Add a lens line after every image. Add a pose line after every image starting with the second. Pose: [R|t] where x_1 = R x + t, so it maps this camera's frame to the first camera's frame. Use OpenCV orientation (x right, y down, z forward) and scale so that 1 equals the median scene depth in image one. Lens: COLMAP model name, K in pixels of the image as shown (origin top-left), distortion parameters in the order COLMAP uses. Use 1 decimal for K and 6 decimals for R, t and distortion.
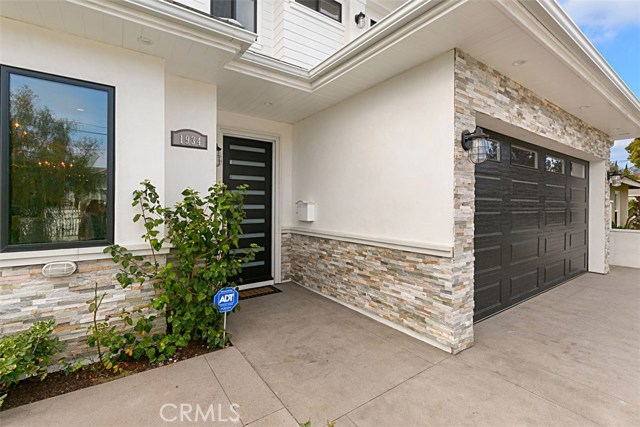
lens RADIAL K [[287.4, 0, 320.2], [0, 287.4, 203.6], [0, 0, 1]] dist [0.000522, 0.001315]
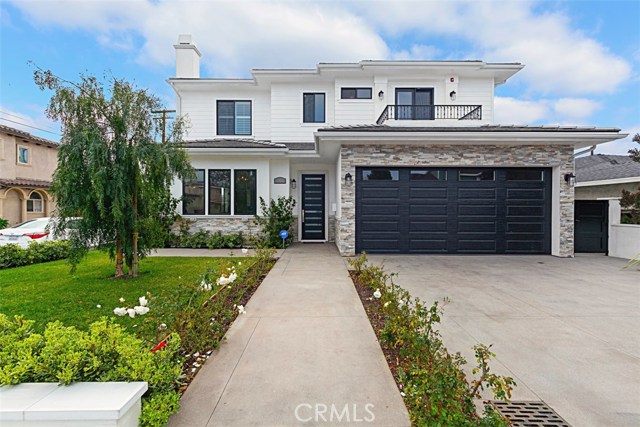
lens RADIAL K [[287.4, 0, 324.9], [0, 287.4, 209.5], [0, 0, 1]] dist [0.000522, 0.001315]
pose [[0.817304, -0.001725, -0.576204, 1.508443], [0.002576, 0.999996, 0.000660, 0.060591], [0.576201, -0.002024, 0.817306, -1.048147]]
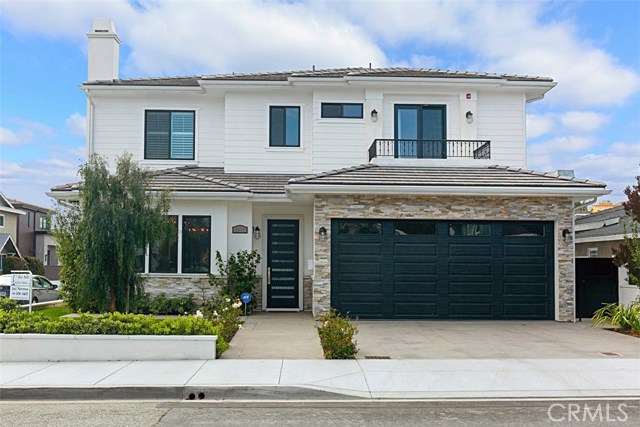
lens RADIAL K [[779.7, 0, 322.8], [0, 779.7, 215.1], [0, 0, 1]] dist [-0.051591, 0.000000]
pose [[0.827422, -0.033386, -0.560587, 3.329152], [-0.003770, 0.997879, -0.064994, 0.051792], [0.561568, 0.055891, 0.825541, -3.486593]]
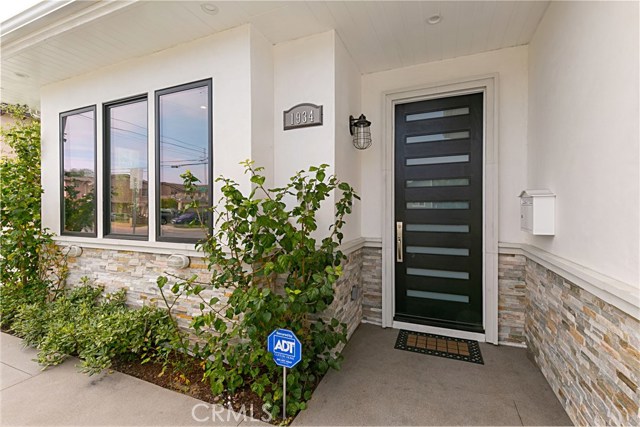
lens RADIAL K [[287.4, 0, 325.0], [0, 287.4, 209.6], [0, 0, 1]] dist [0.000522, 0.001315]
pose [[0.526692, 0.000802, -0.850056, 0.220344], [0.007582, 0.999955, 0.005641, 0.019898], [0.850023, -0.009417, 0.526662, 0.624172]]
